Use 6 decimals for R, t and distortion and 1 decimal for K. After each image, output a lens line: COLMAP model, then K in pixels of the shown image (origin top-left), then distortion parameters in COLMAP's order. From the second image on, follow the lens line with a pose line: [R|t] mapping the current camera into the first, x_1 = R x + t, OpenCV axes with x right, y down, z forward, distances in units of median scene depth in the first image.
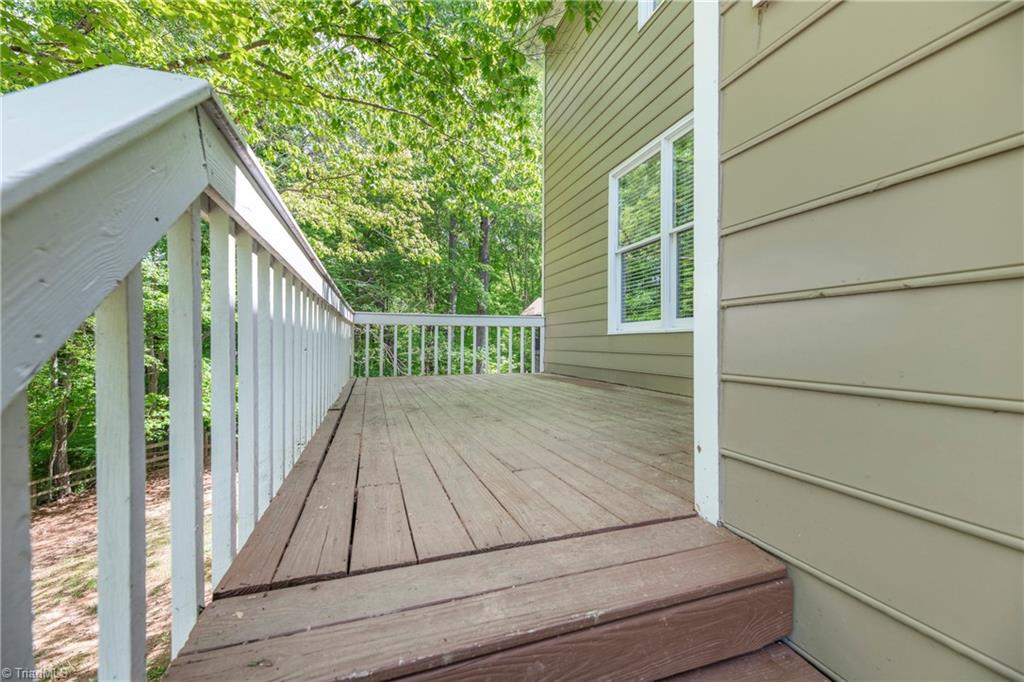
lens RADIAL K [[414.6, 0, 513.5], [0, 414.6, 343.6], [0, 0, 1]] dist [0.009074, -0.000949]
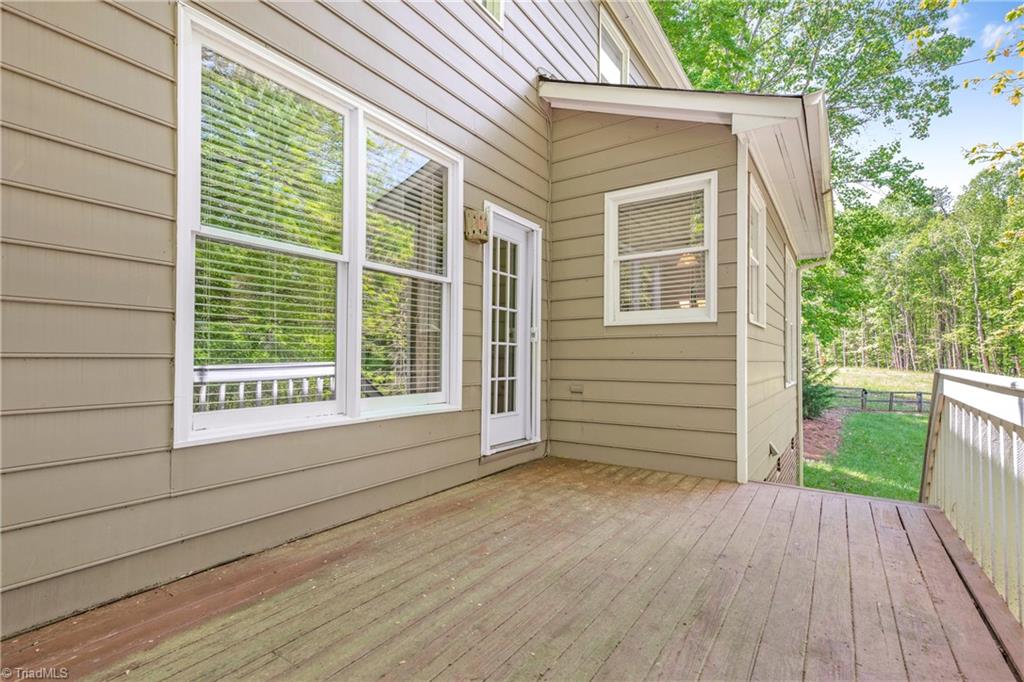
lens RADIAL K [[505.1, 0, 513.1], [0, 505.1, 345.7], [0, 0, 1]] dist [0.000214, -0.000051]
pose [[-0.616316, 0.009327, 0.787444, -0.834259], [-0.002842, 0.999897, -0.014067, -0.300579], [-0.787494, -0.010907, -0.616226, 2.890916]]
